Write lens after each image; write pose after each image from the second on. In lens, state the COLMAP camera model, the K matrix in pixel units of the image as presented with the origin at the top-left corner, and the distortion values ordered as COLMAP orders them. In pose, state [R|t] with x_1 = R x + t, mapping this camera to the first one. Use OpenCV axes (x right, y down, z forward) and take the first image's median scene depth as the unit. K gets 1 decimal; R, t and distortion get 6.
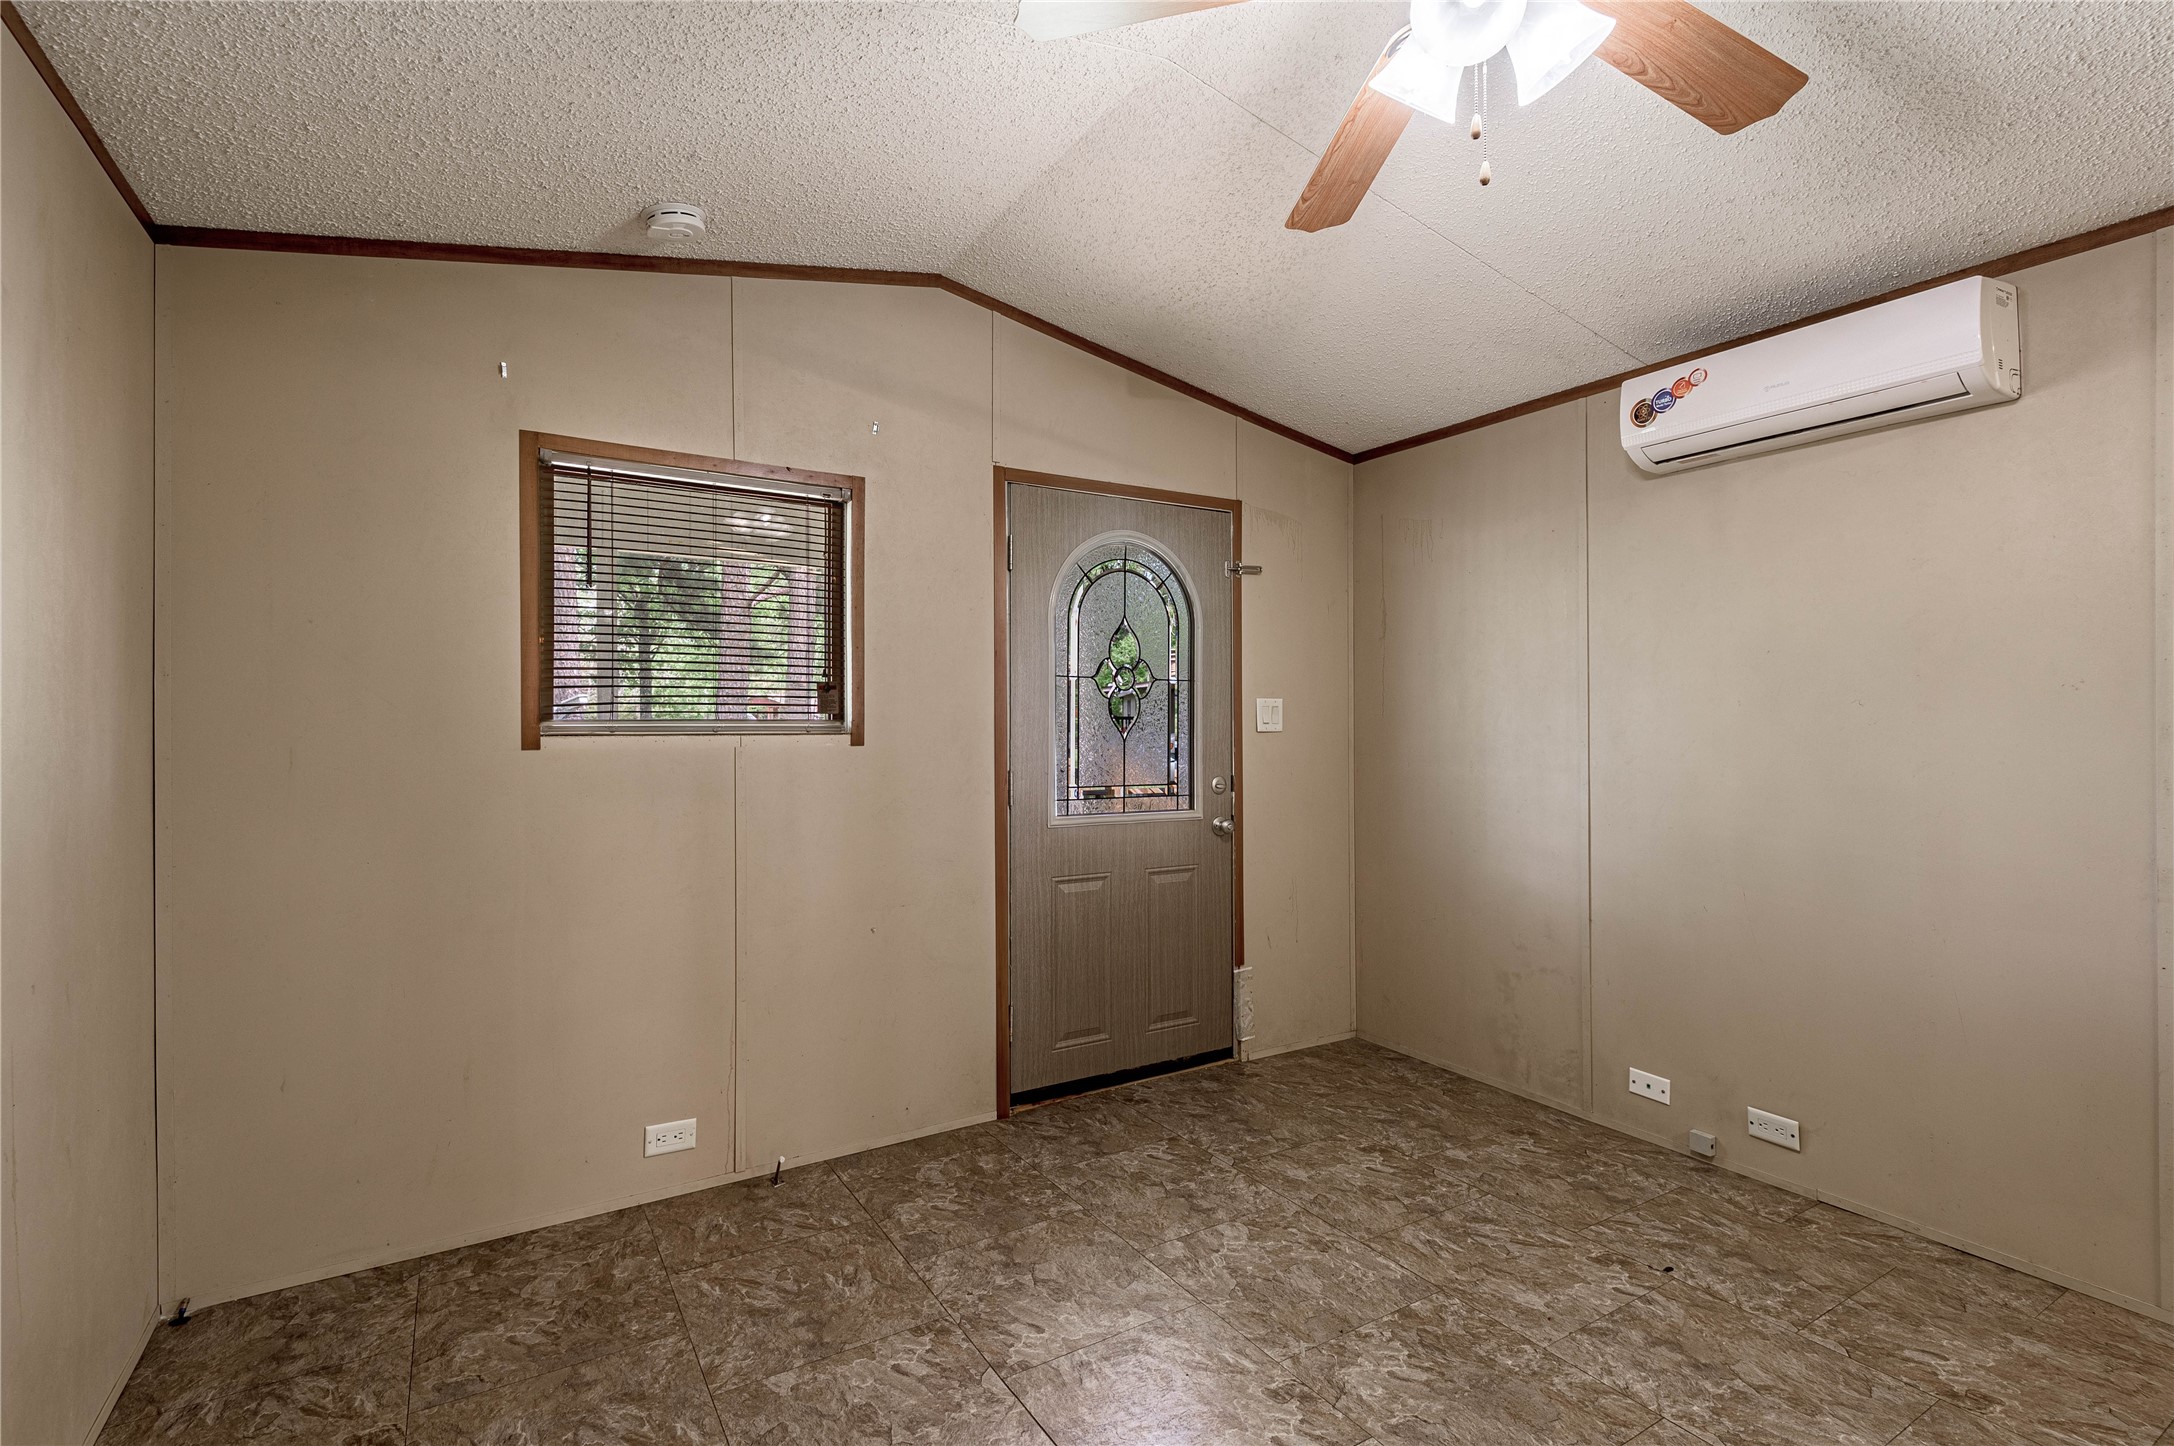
lens RADIAL K [[1016.3, 0, 1099.4], [0, 1016.3, 724.8], [0, 0, 1]] dist [0.024570, -0.018209]
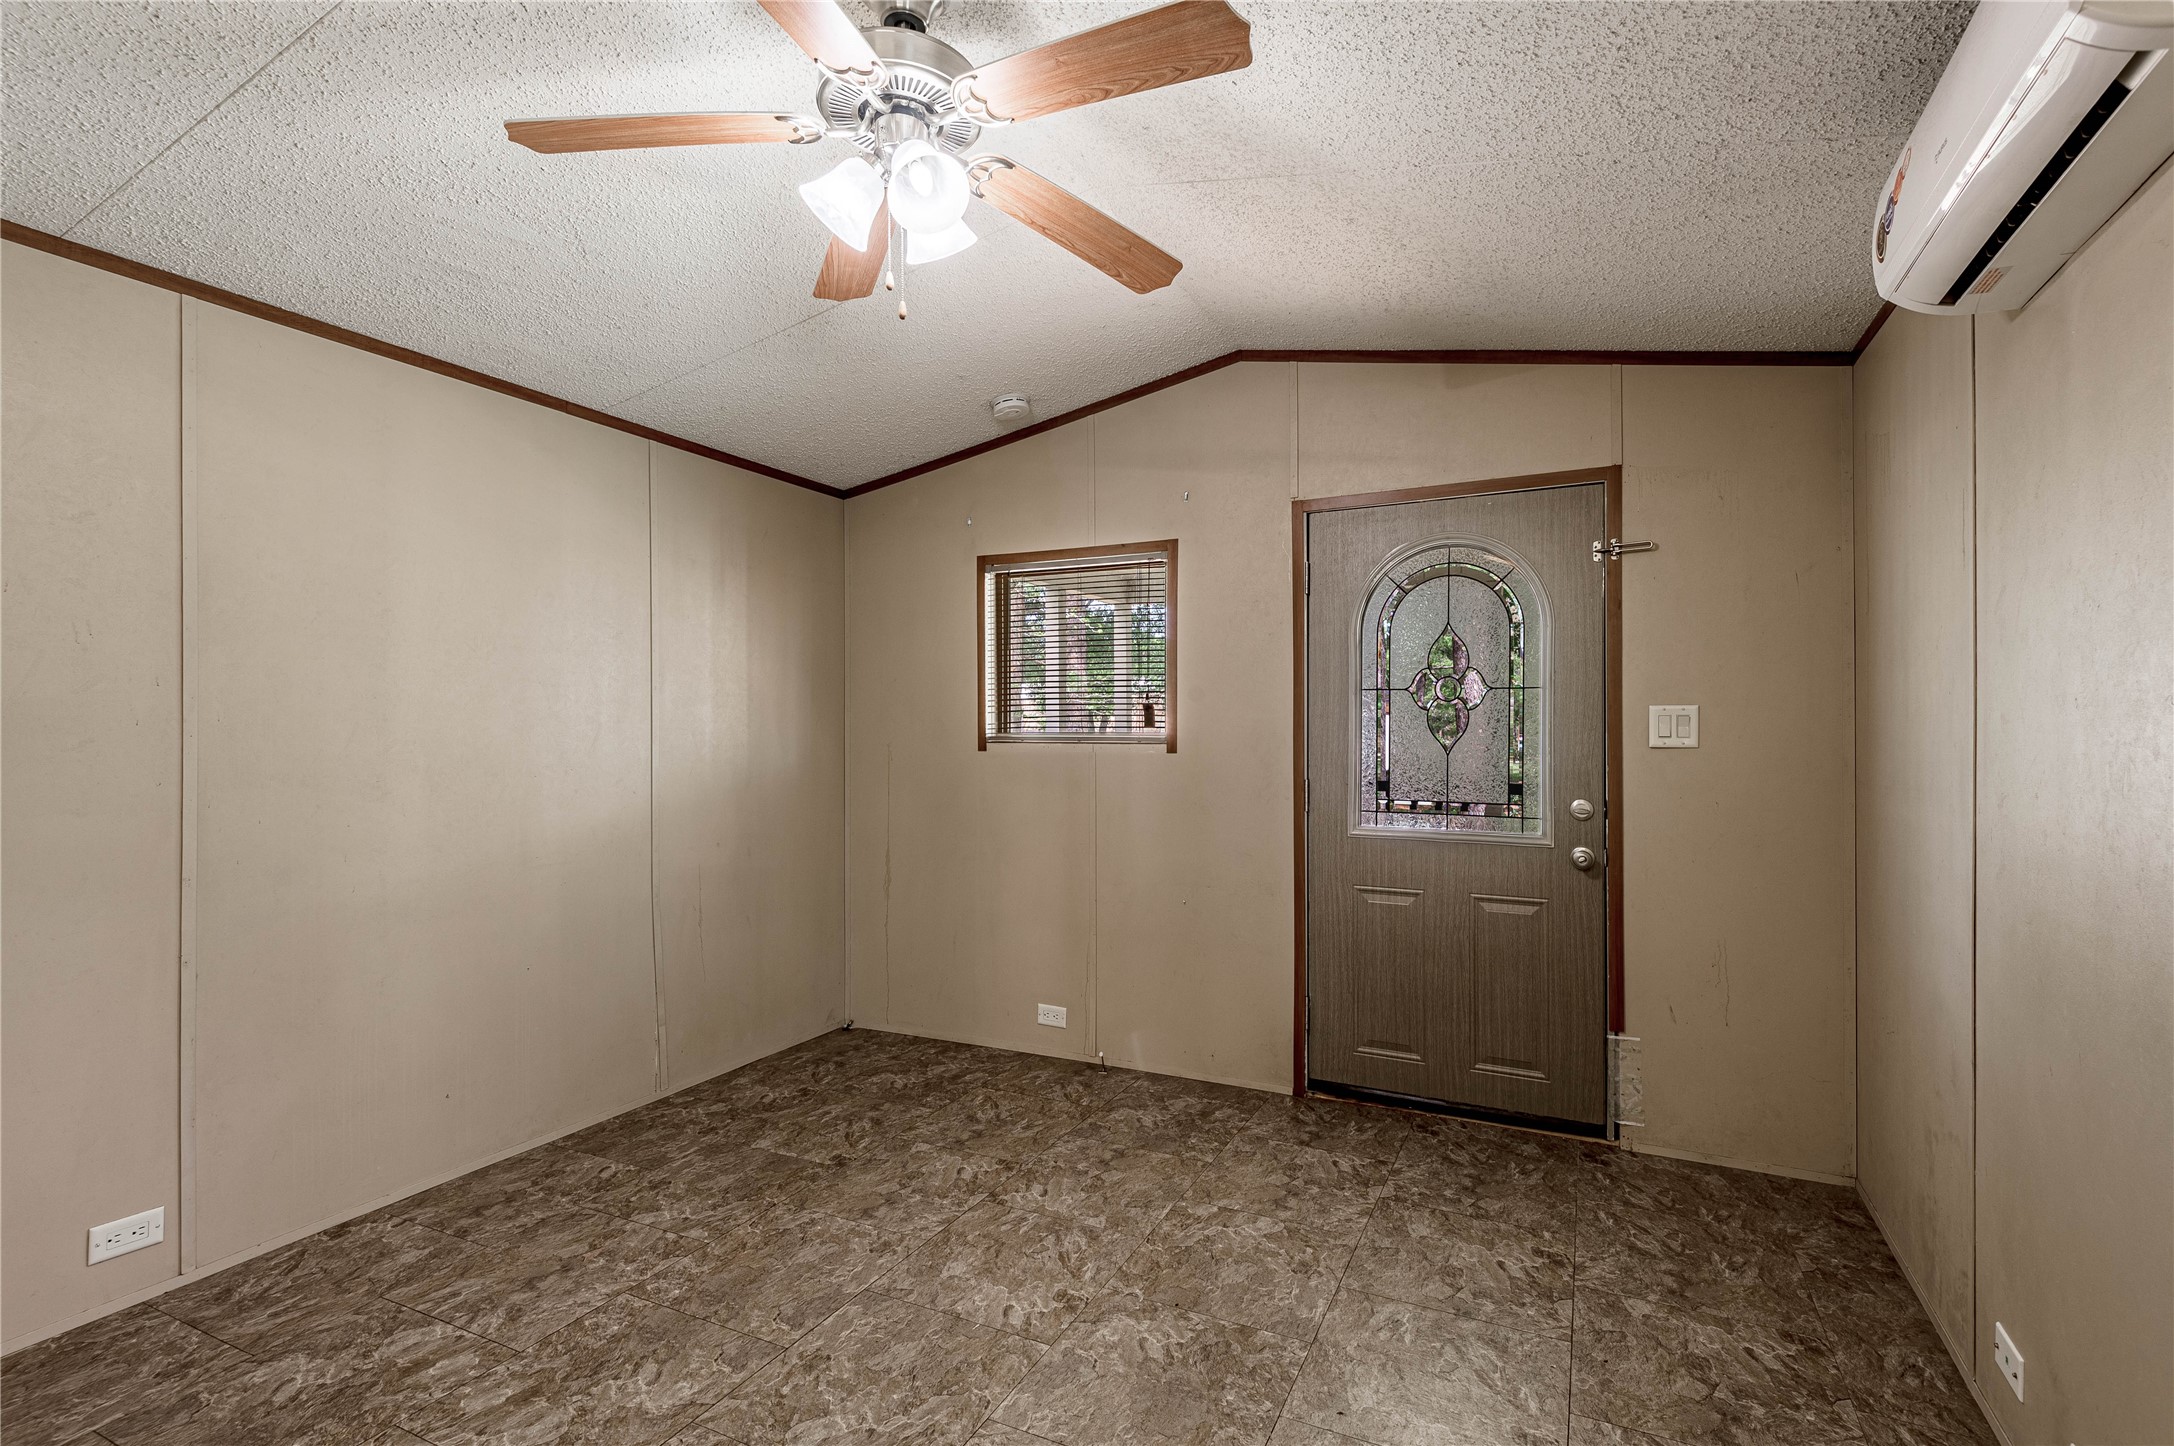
lens RADIAL K [[996.2, 0, 1090.1], [0, 996.2, 741.4], [0, 0, 1]] dist [0.043524, -0.038042]
pose [[0.530575, 0.005134, -0.847622, 0.729899], [-0.007383, 0.999972, 0.001435, 0.005224], [0.847606, 0.005496, 0.530598, 0.250146]]
